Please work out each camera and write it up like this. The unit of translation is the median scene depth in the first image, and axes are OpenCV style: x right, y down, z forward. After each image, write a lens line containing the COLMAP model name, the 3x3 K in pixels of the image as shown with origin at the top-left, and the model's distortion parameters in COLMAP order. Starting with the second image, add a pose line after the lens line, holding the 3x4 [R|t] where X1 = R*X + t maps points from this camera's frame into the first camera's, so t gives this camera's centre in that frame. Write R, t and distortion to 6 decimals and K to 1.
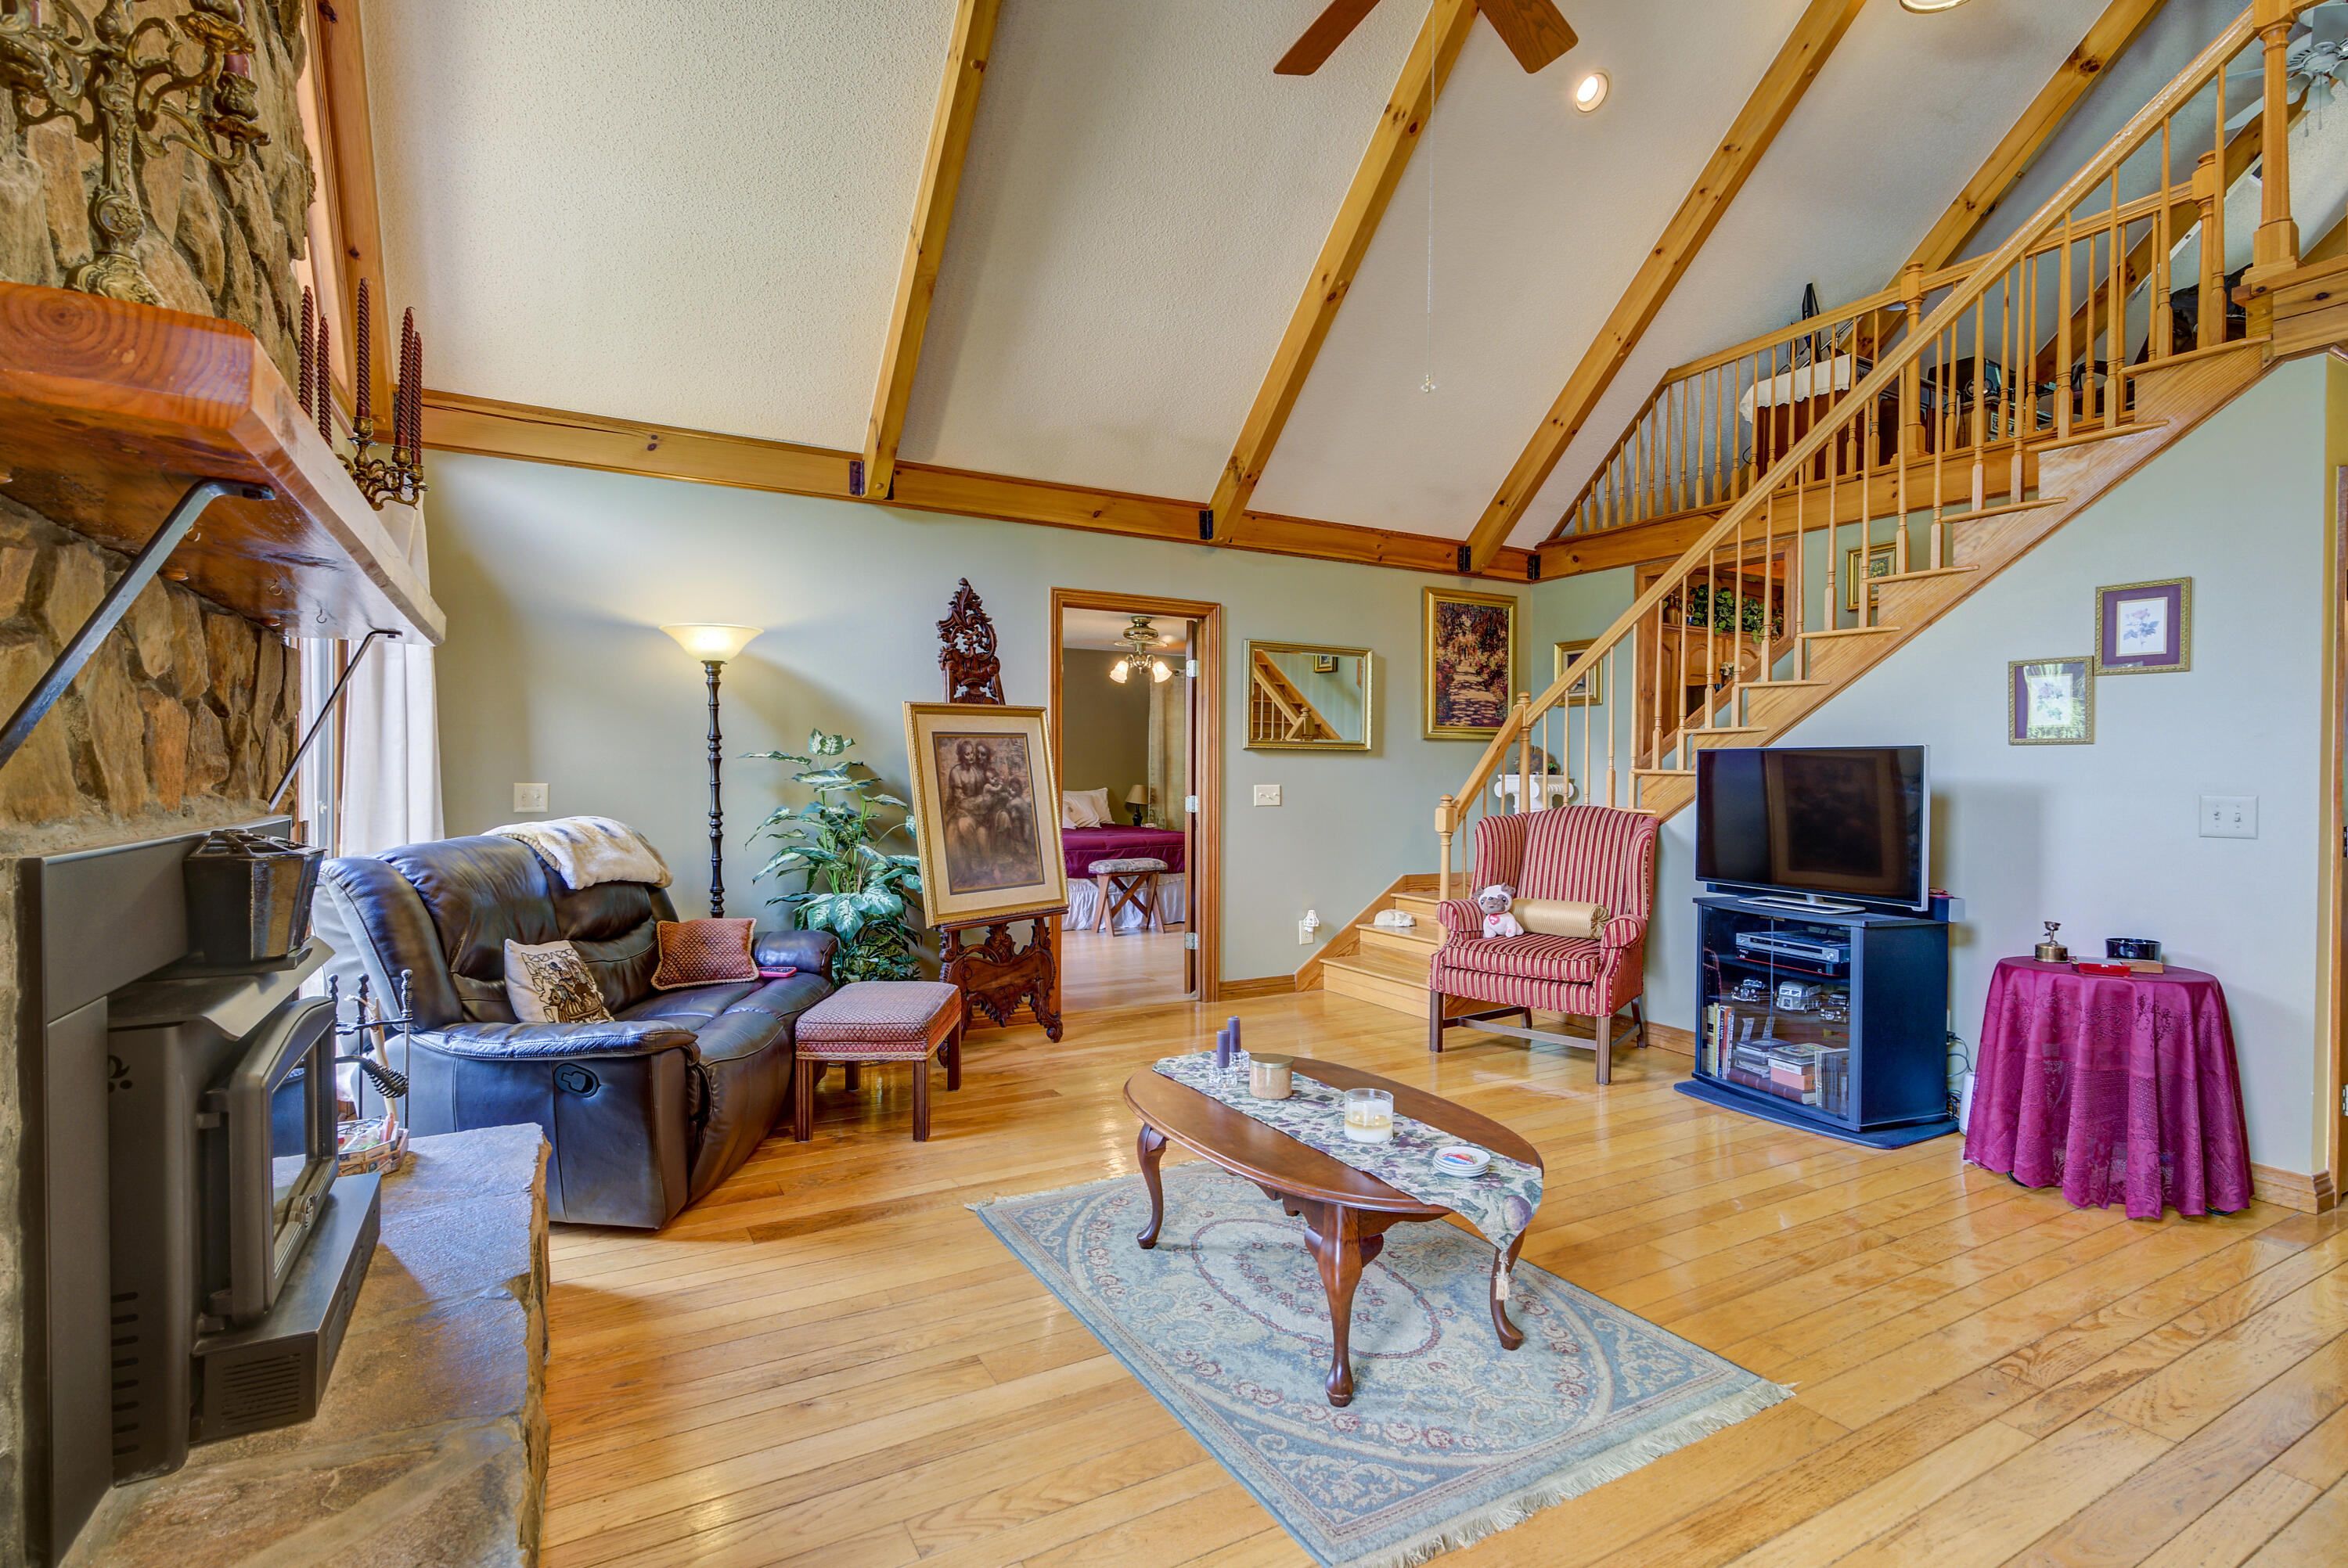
lens RADIAL K [[1100.4, 0, 1171.6], [0, 1100.4, 779.0], [0, 0, 1]] dist [0.006048, 0.000330]
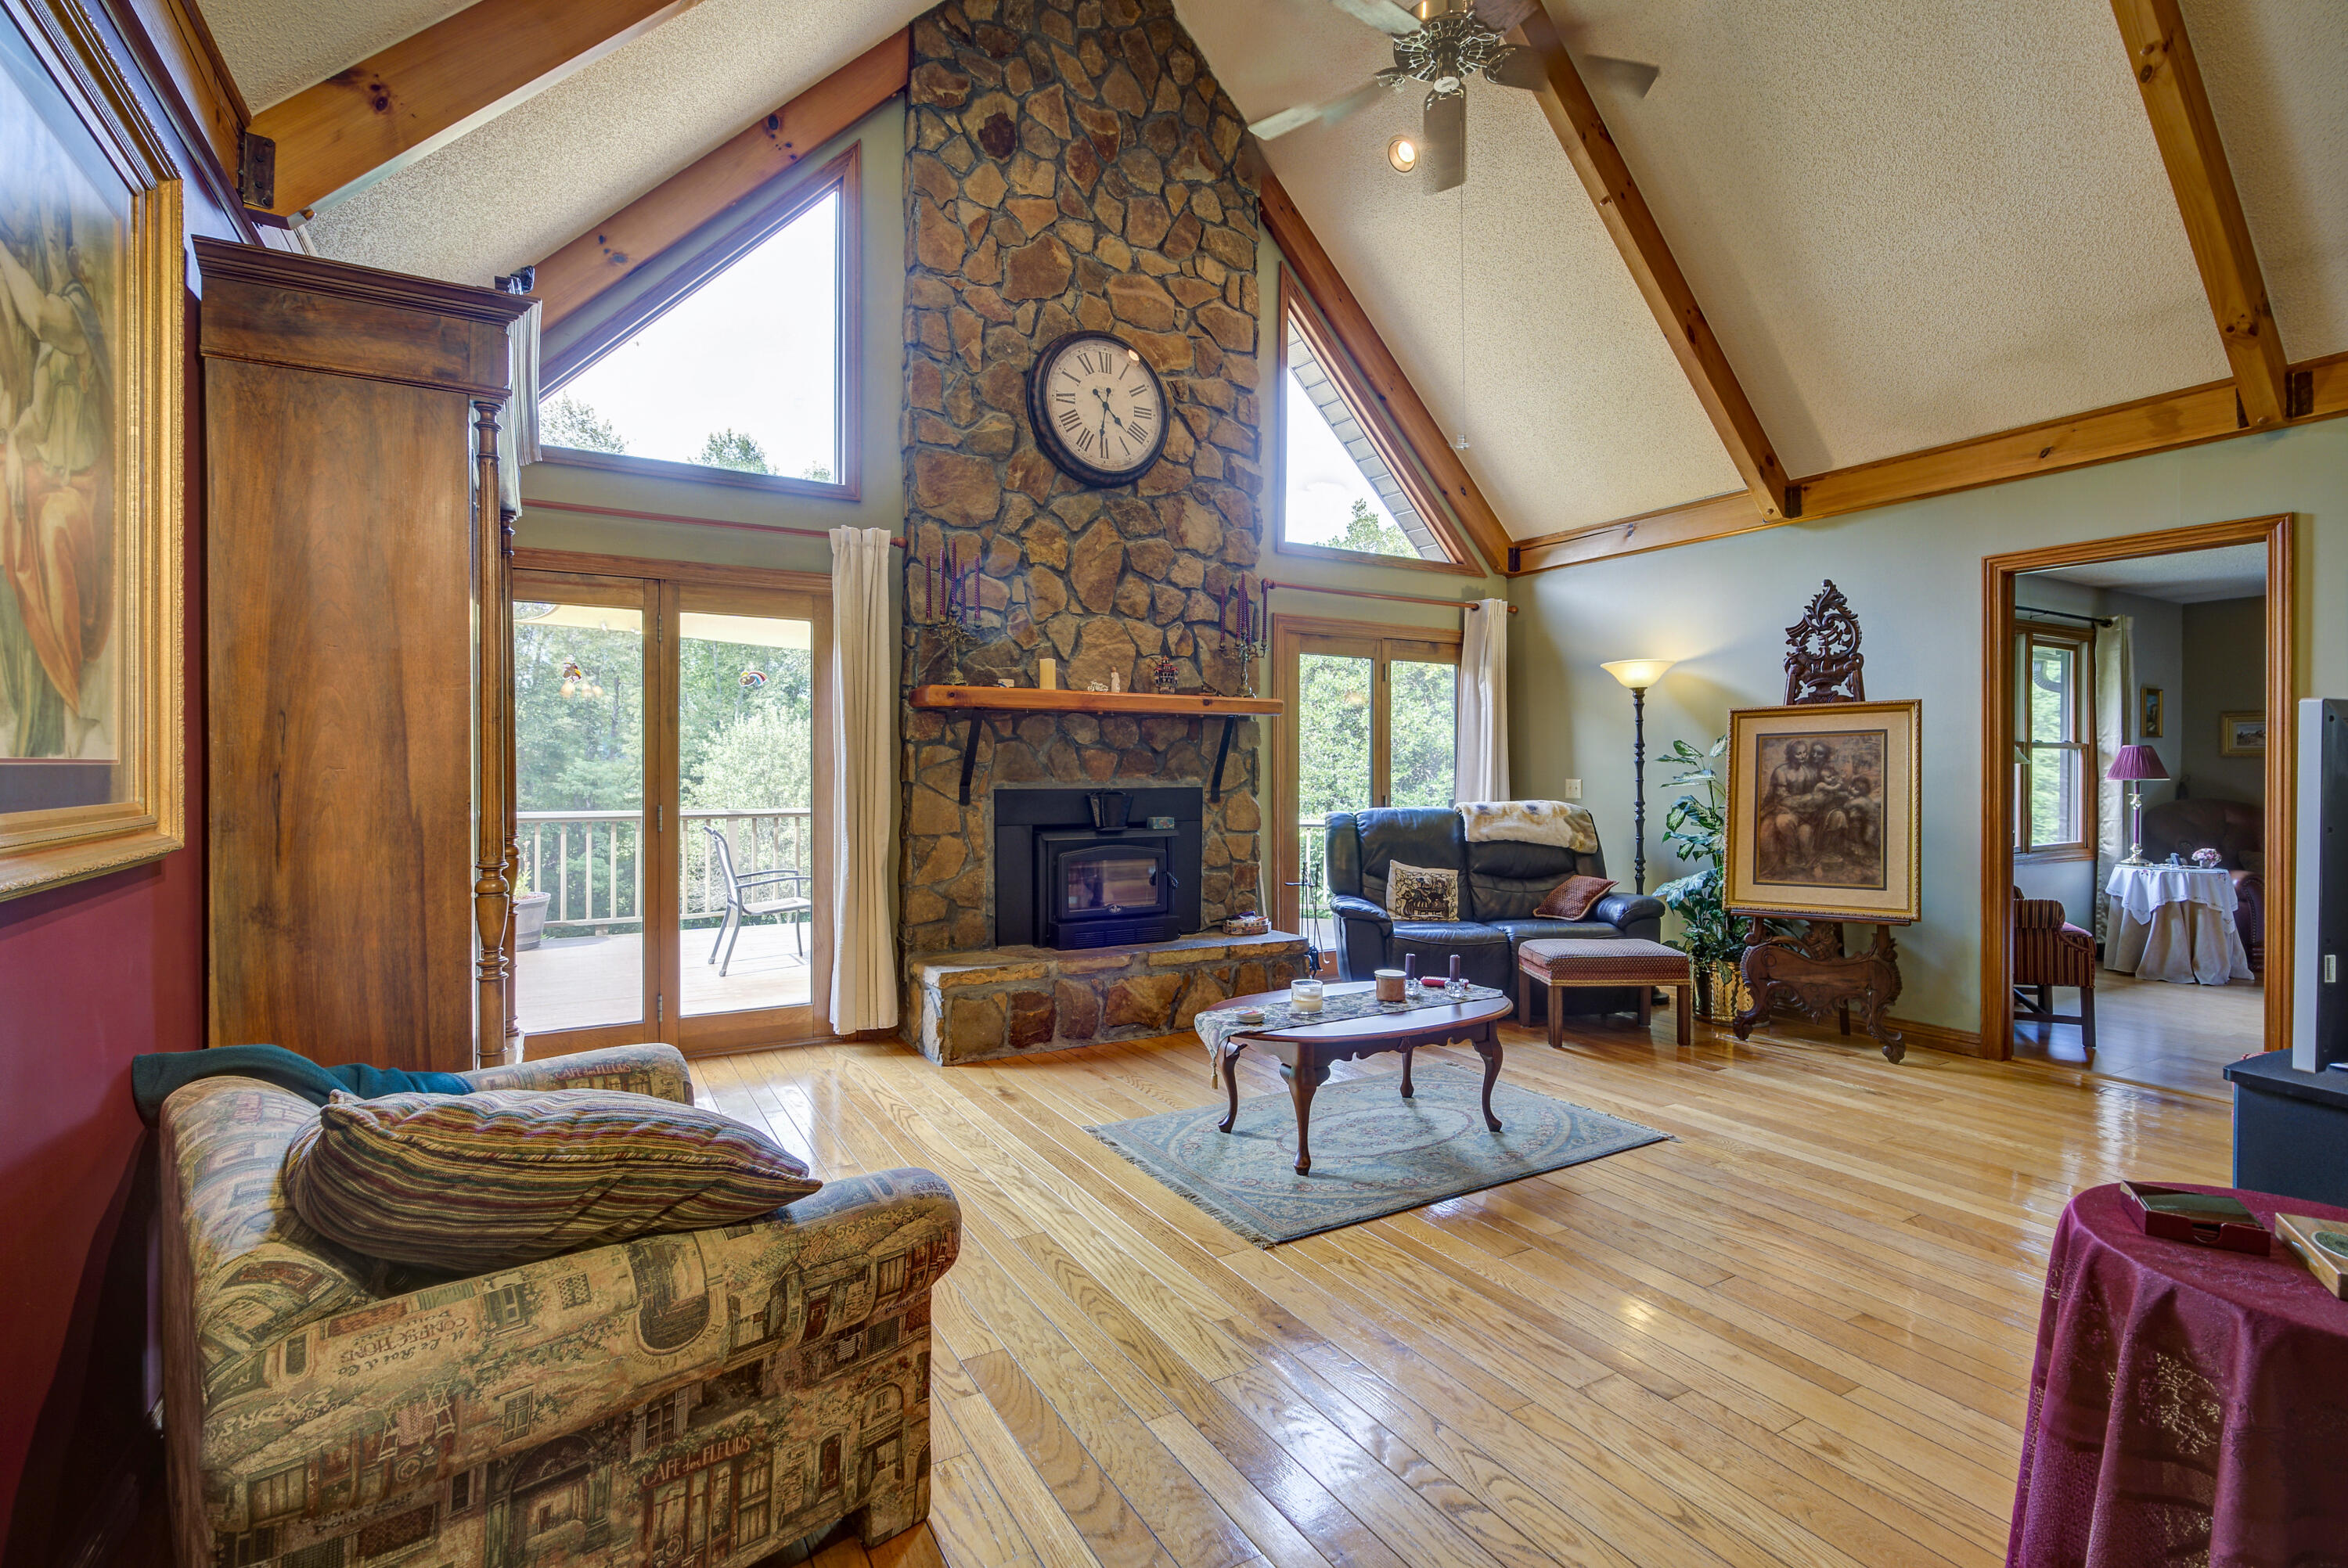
lens RADIAL K [[1100.4, 0, 1173.8], [0, 1100.4, 778.9], [0, 0, 1]] dist [0.006048, 0.000330]
pose [[0.009574, 0.002246, -0.999952, 0.837535], [-0.011810, 0.999928, 0.002133, 0.005975], [0.999884, 0.011789, 0.009600, 0.401864]]
